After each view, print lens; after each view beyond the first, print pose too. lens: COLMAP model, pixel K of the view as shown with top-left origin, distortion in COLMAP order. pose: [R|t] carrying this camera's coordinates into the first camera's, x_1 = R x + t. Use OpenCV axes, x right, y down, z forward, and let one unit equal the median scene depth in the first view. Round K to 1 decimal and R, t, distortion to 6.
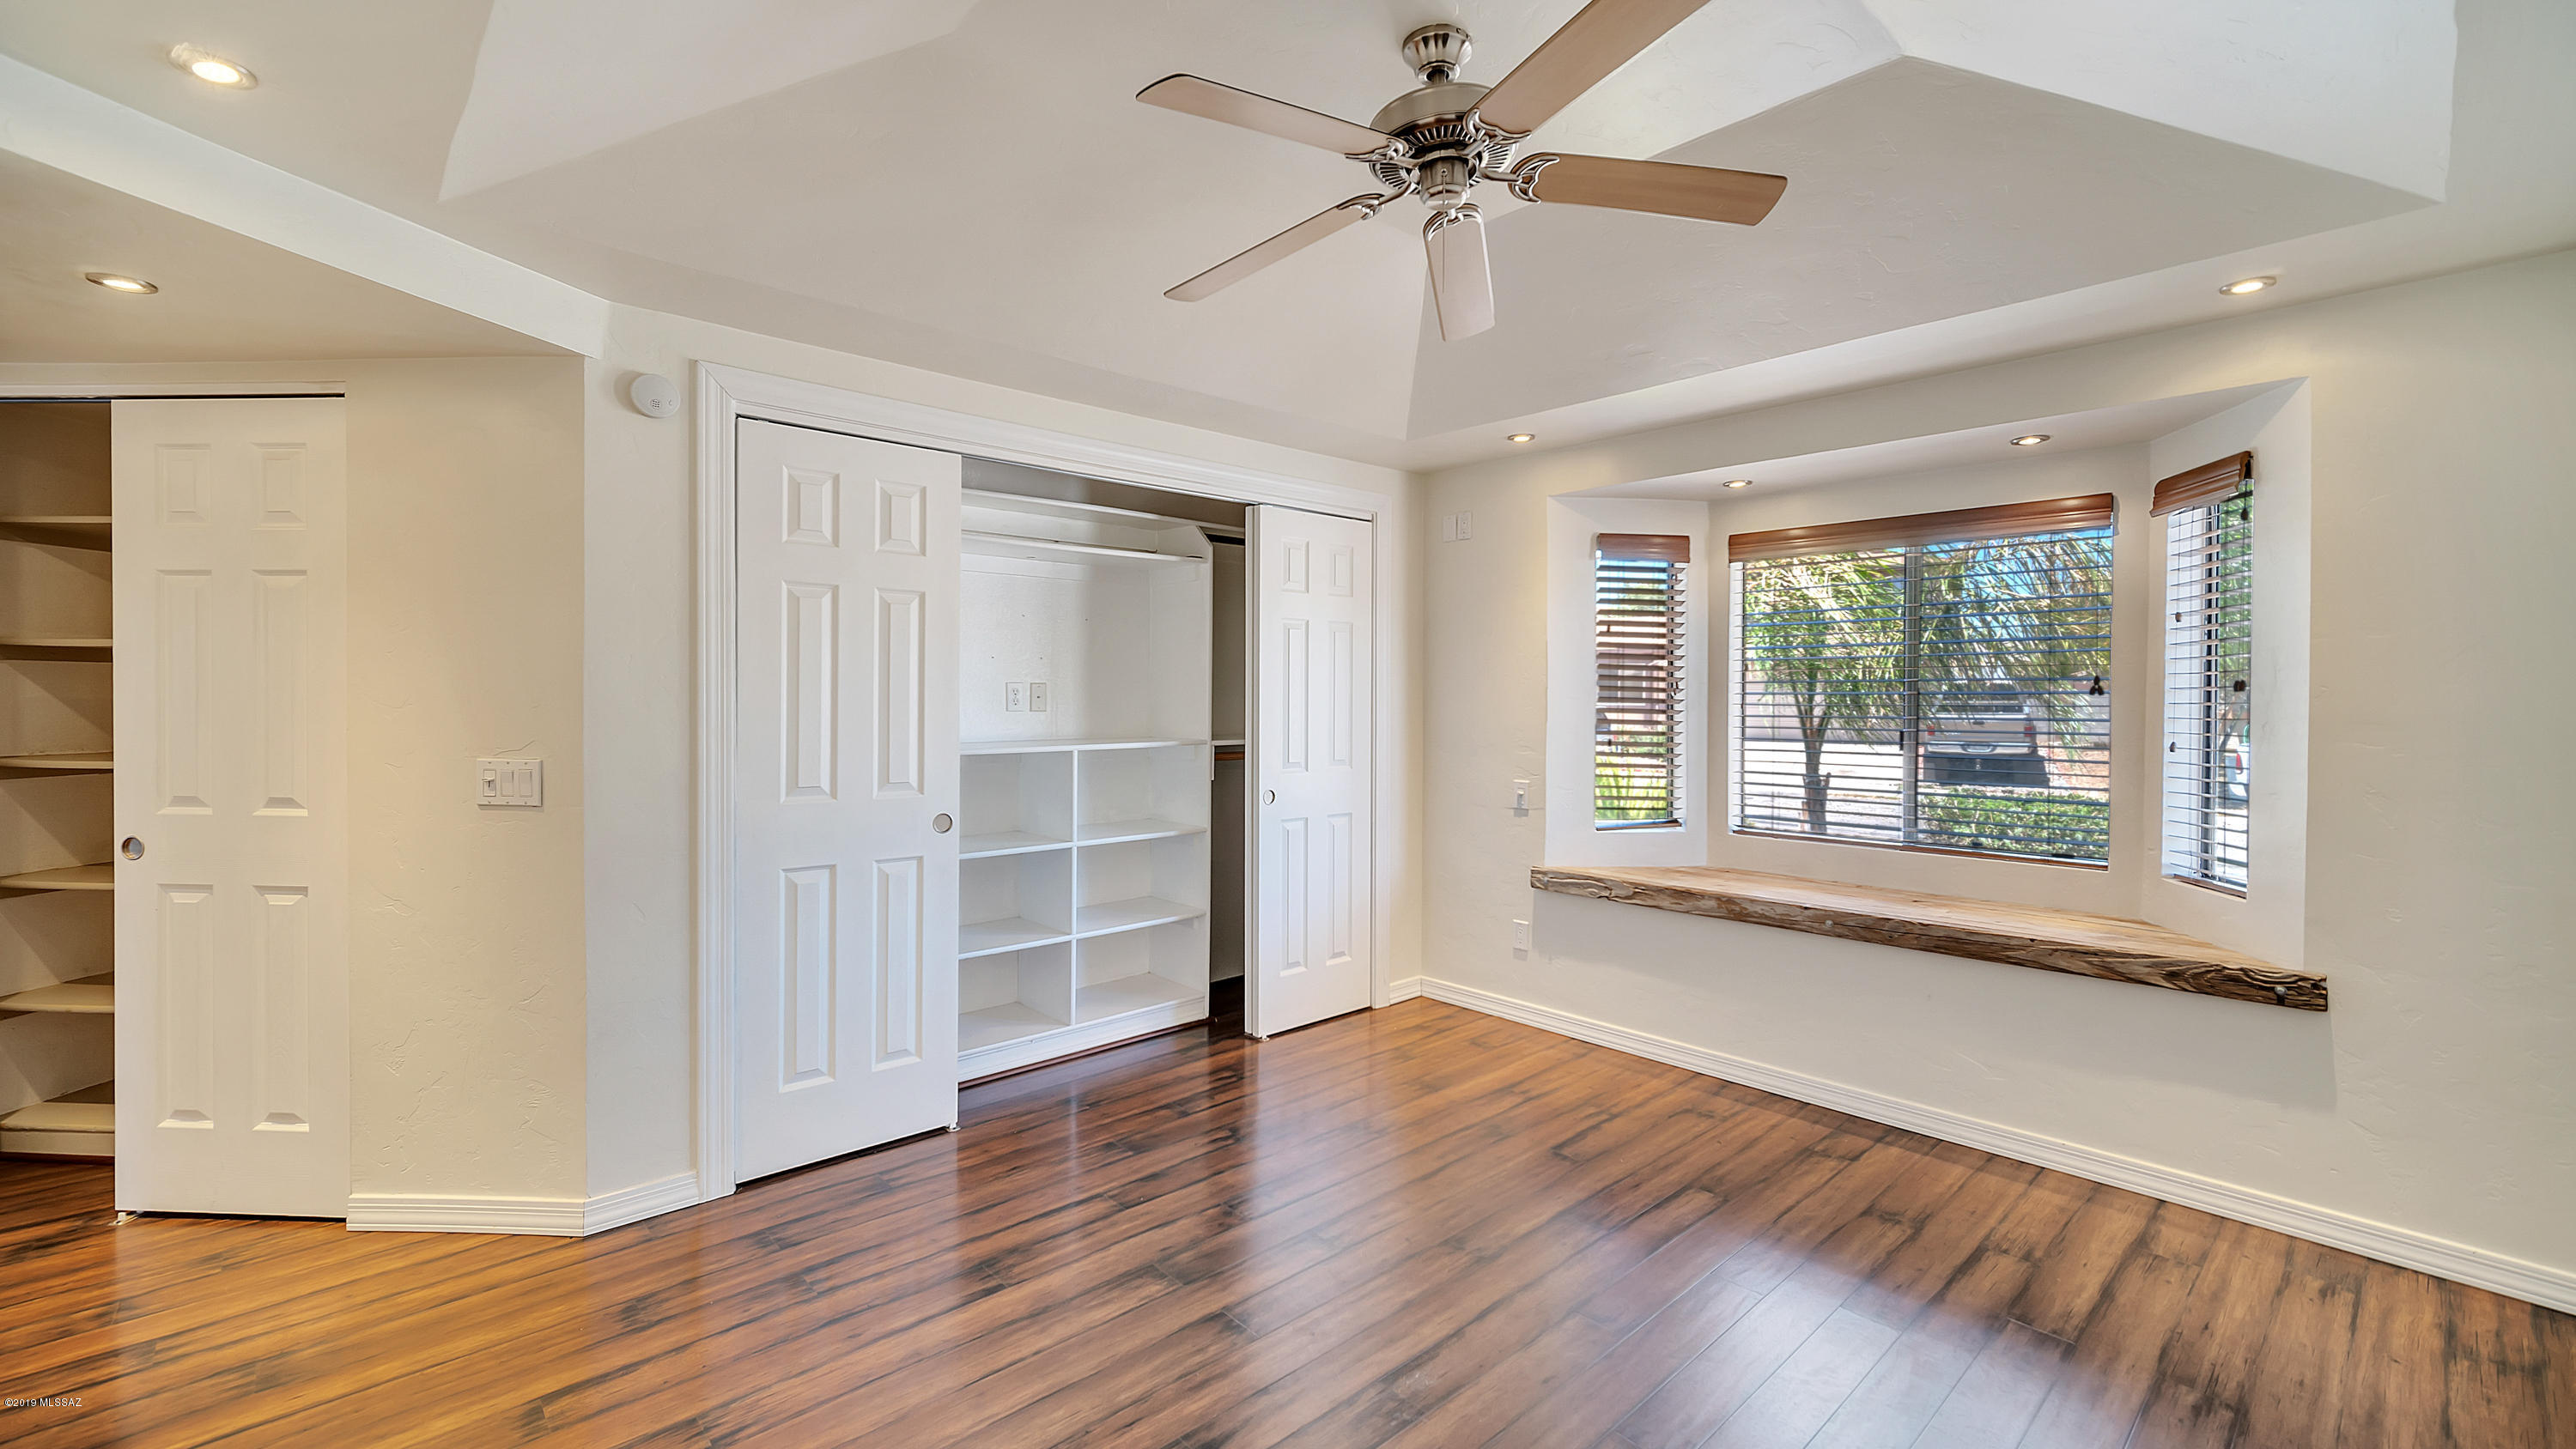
lens RADIAL K [[1055.2, 0, 1293.0], [0, 1055.2, 707.4], [0, 0, 1]] dist [-0.000997, -0.000146]
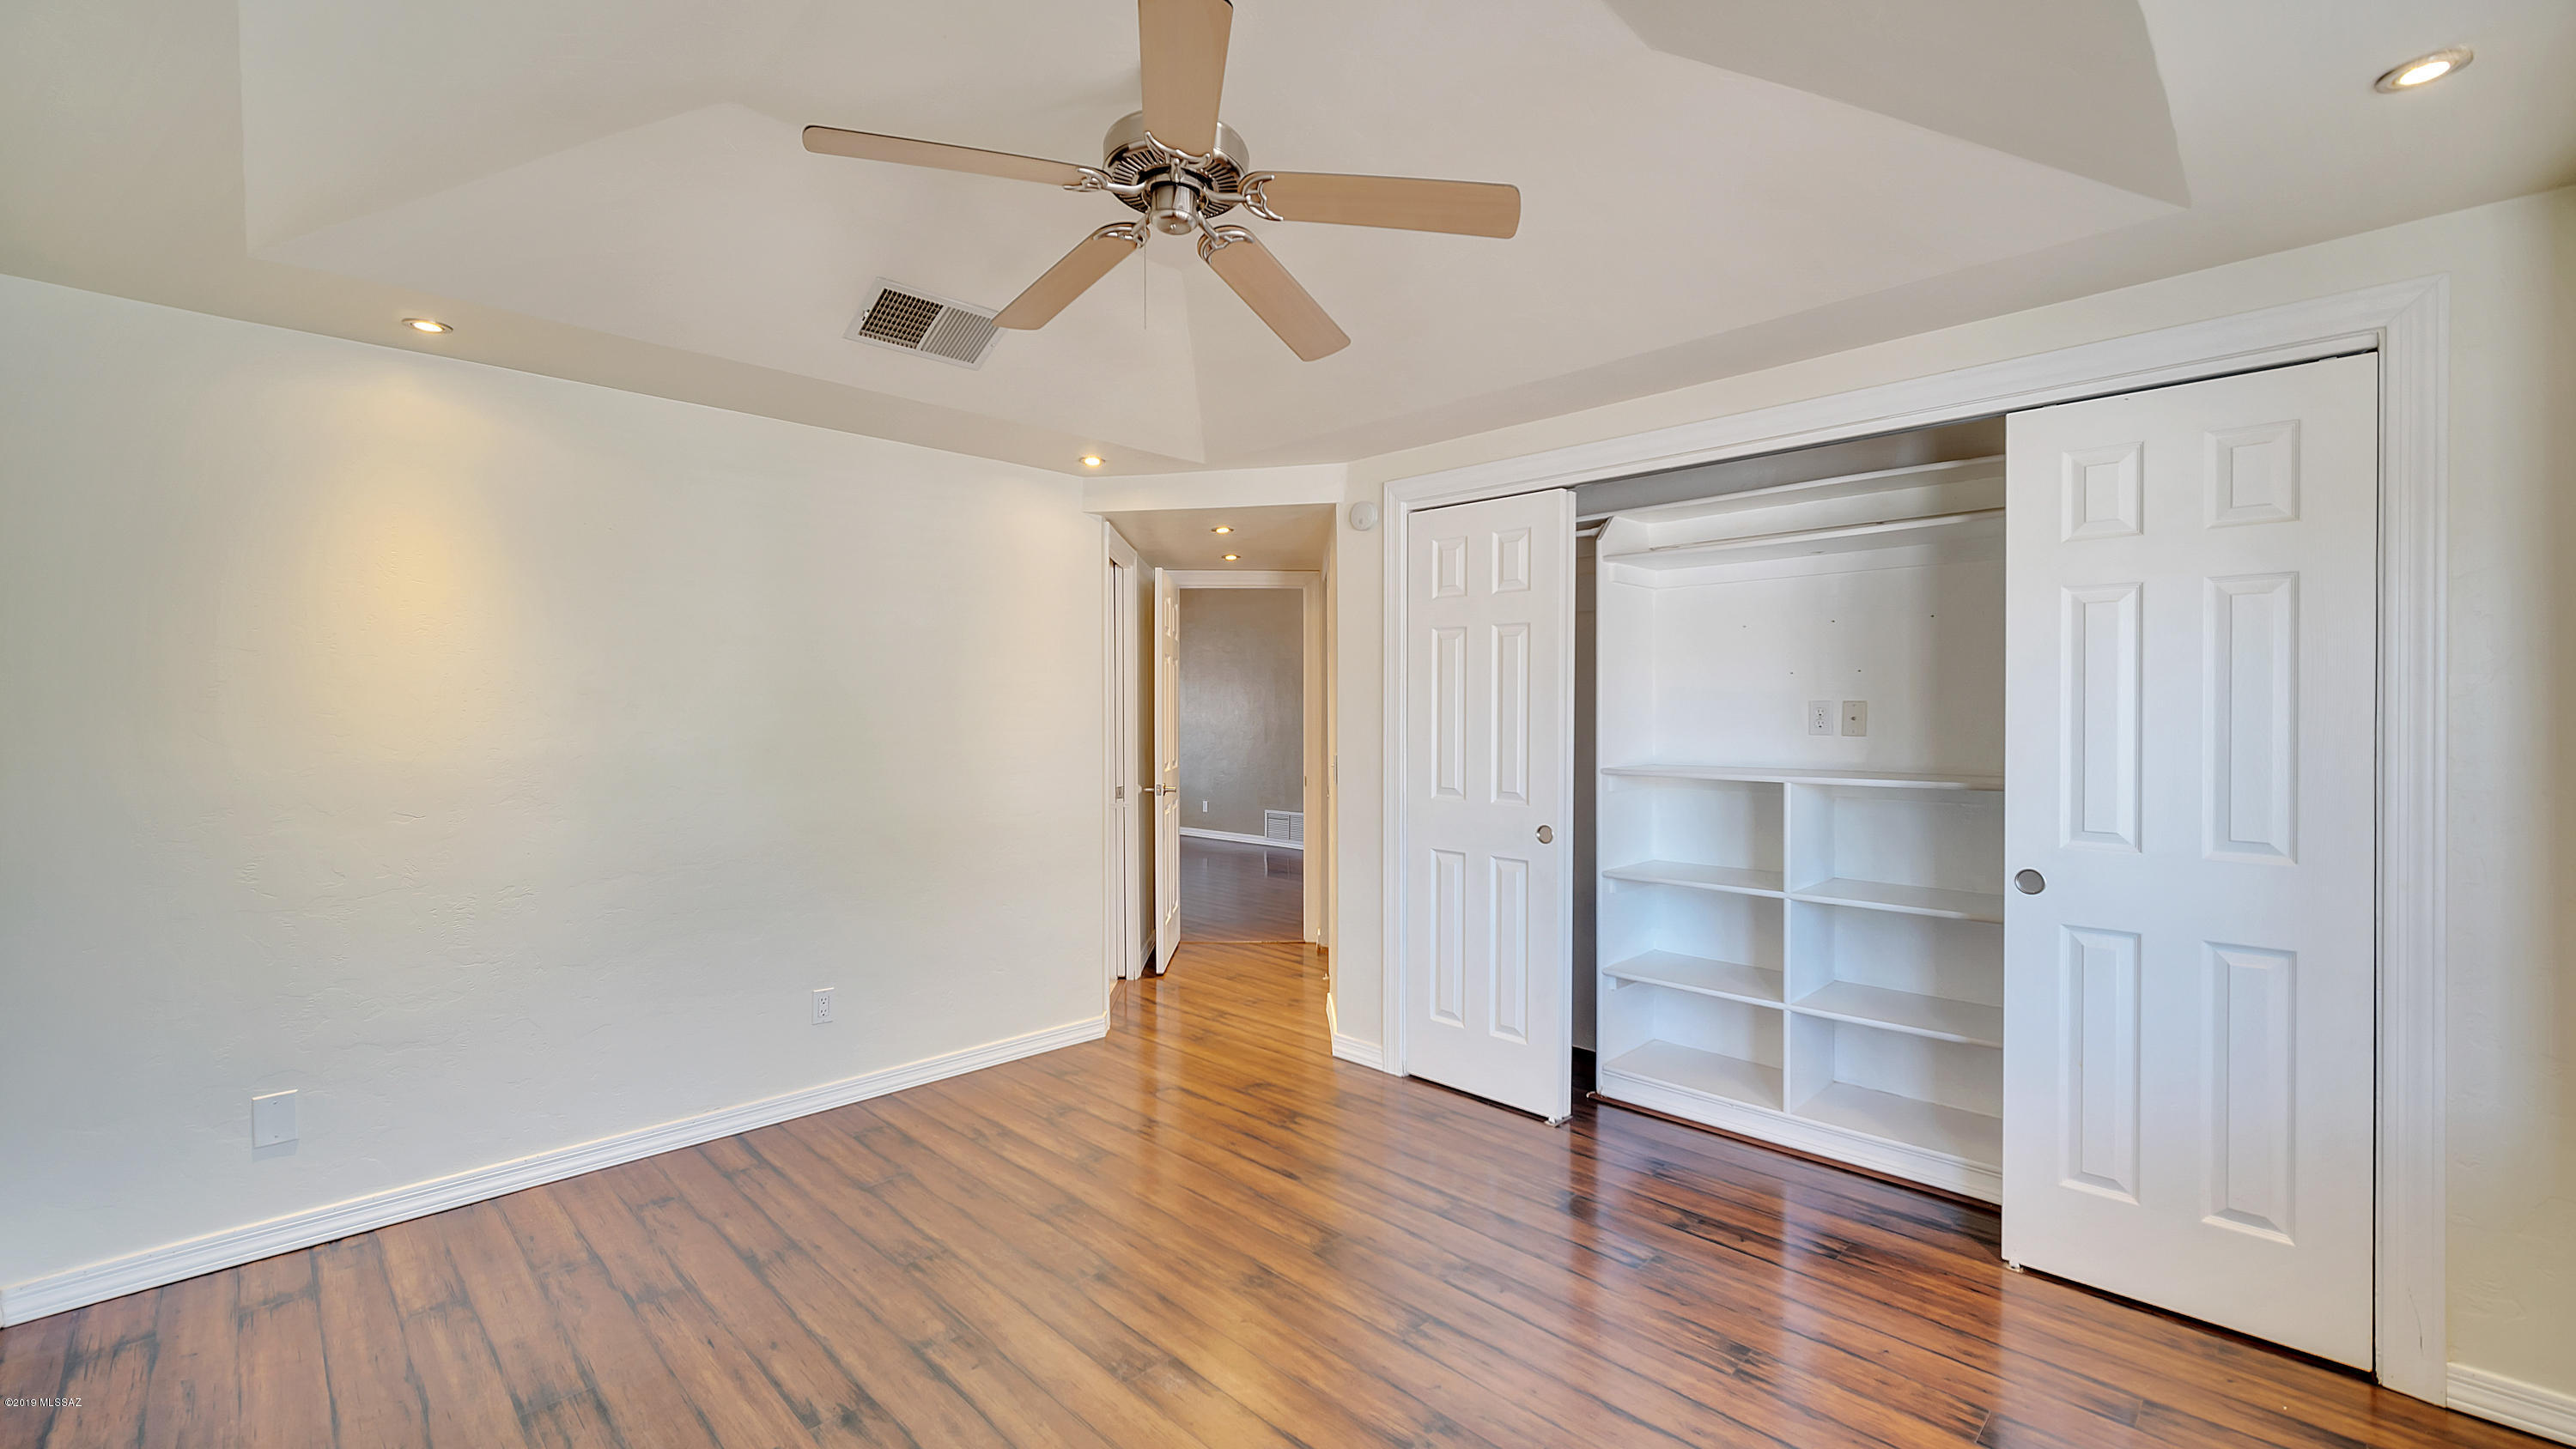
lens RADIAL K [[1075.4, 0, 1287.6], [0, 1075.4, 723.7], [0, 0, 1]] dist [-0.002011, -0.000288]
pose [[0.033064, 0.003338, -0.999448, 0.717293], [-0.016606, 0.999858, 0.002790, -0.001180], [0.999315, 0.016505, 0.033114, 0.662092]]
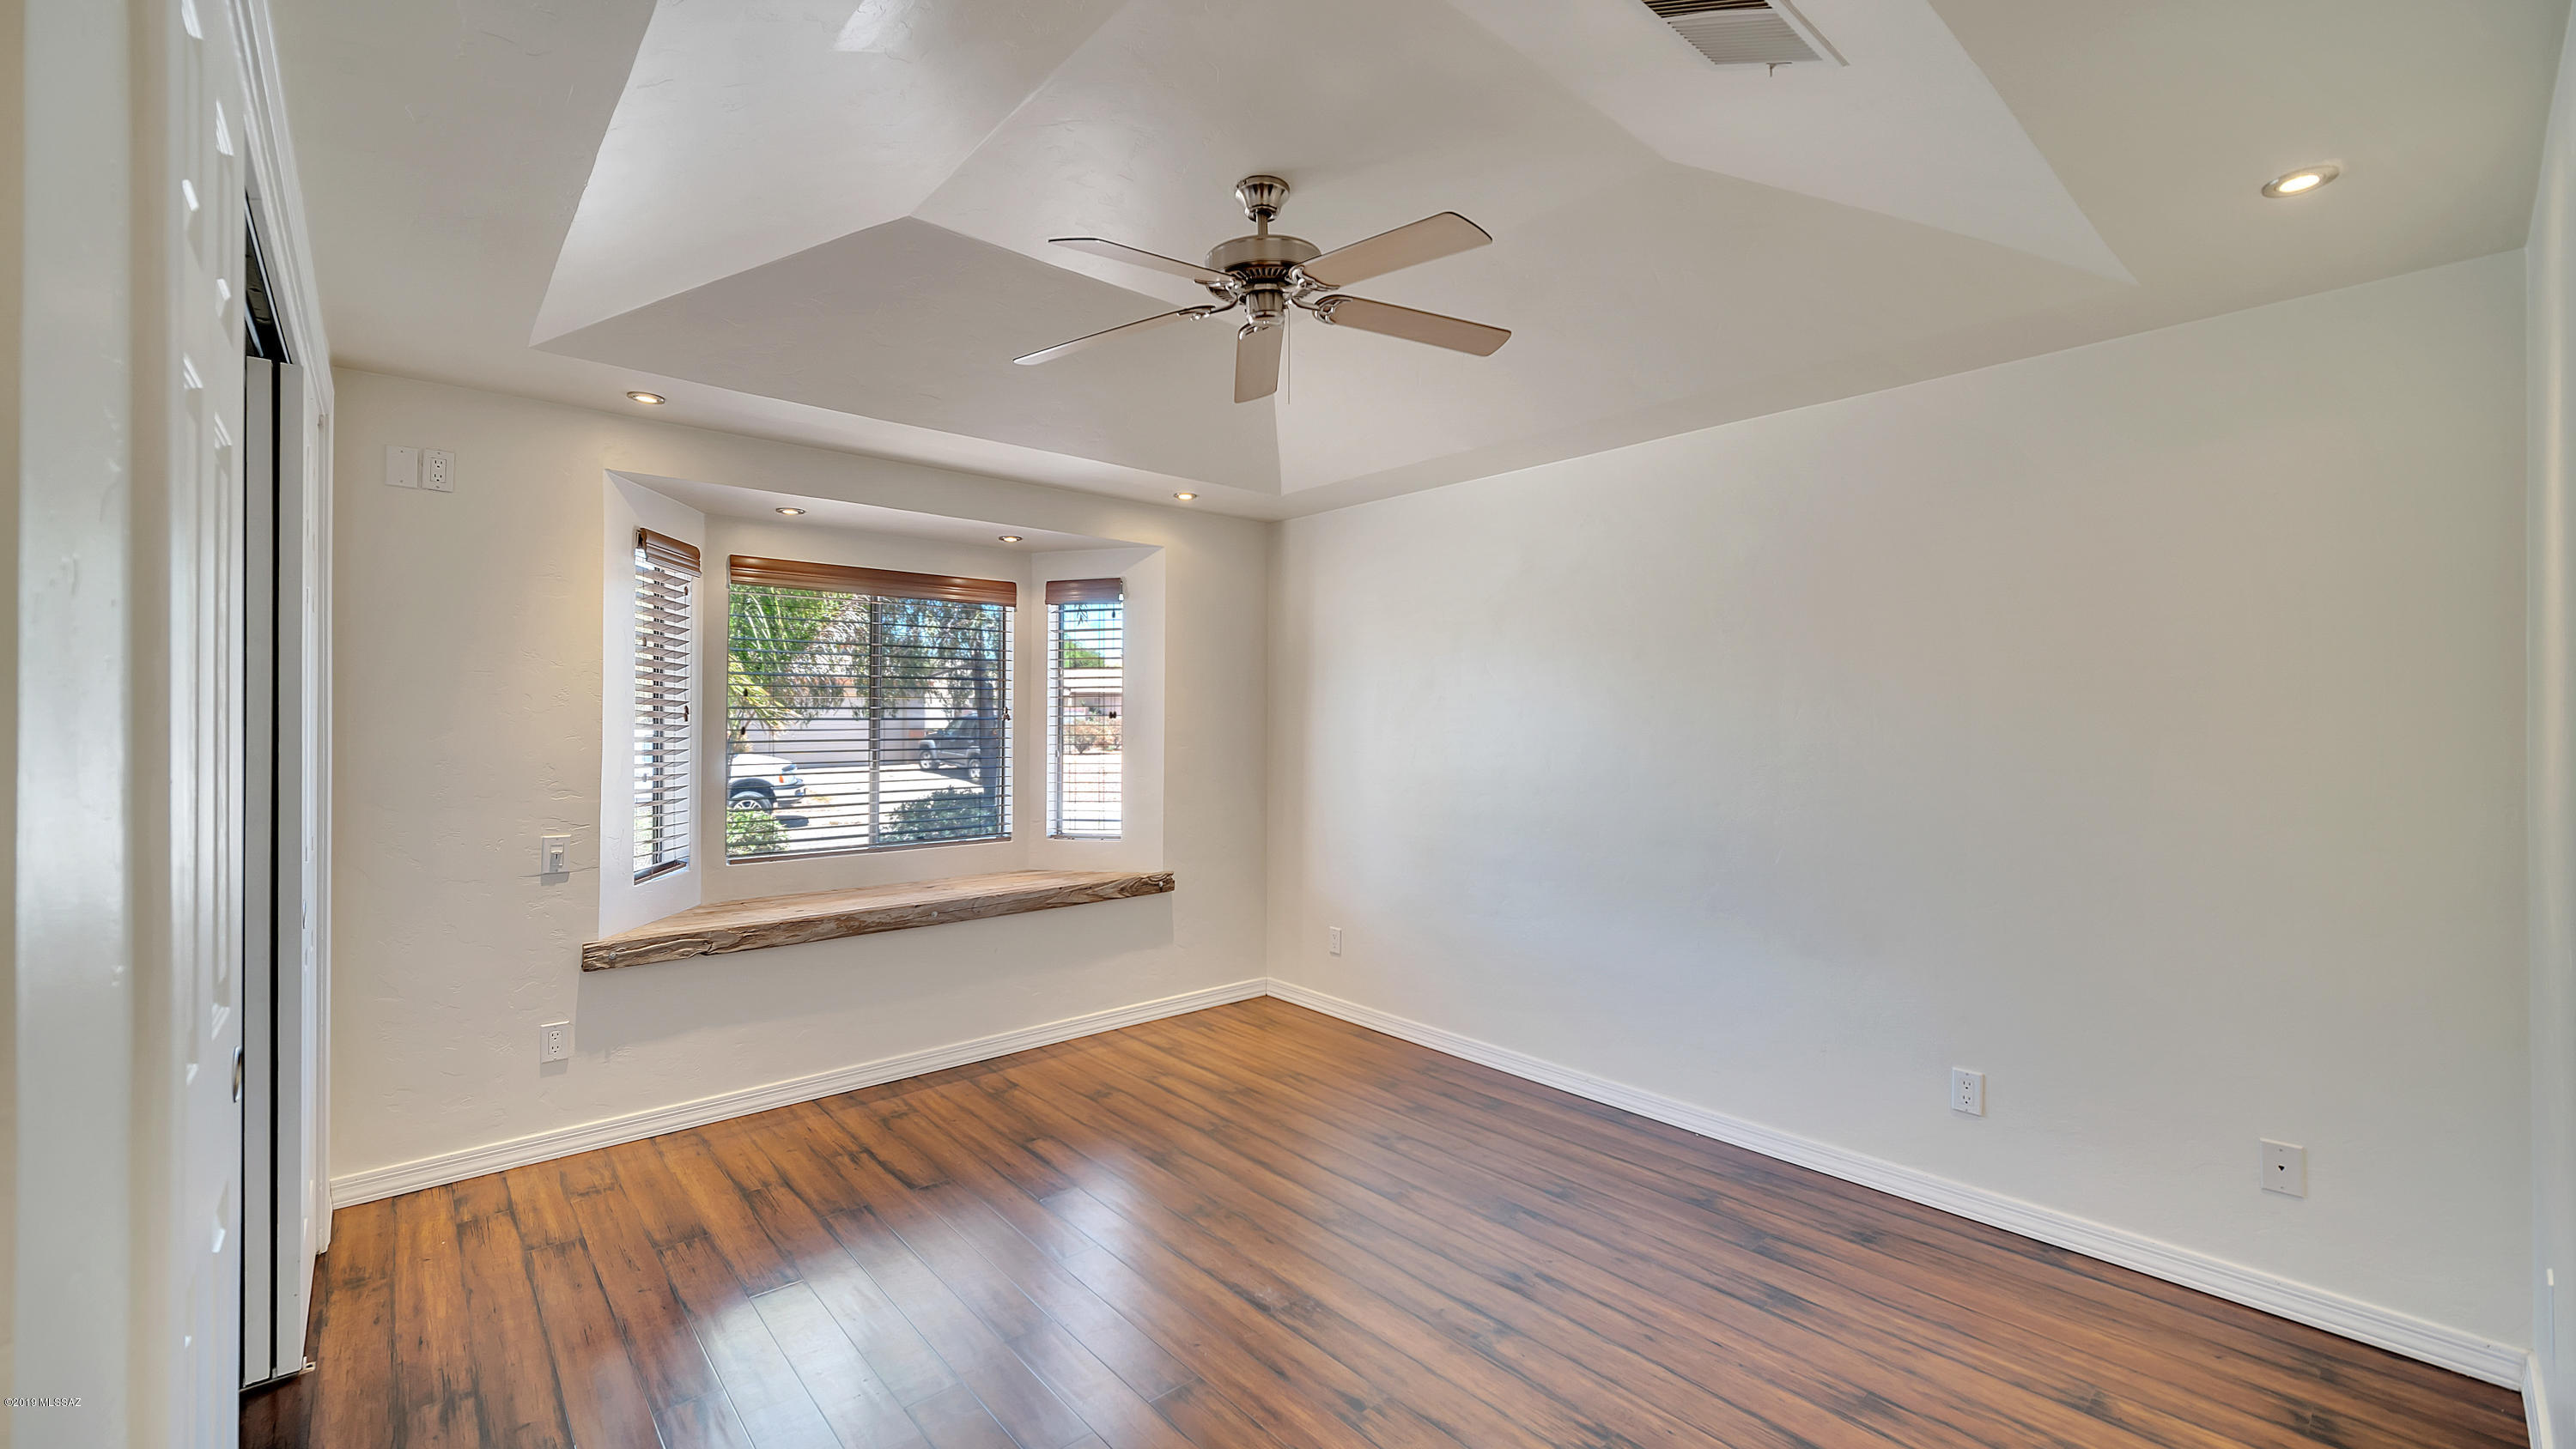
lens RADIAL K [[1040.6, 0, 1287.8], [0, 1040.6, 722.5], [0, 0, 1]] dist [0.041783, -0.000081]
pose [[0.022465, -0.003303, 0.999742, -0.669160], [0.010311, 0.999942, 0.003072, -0.010163], [-0.999694, 0.010239, 0.022498, 0.584371]]
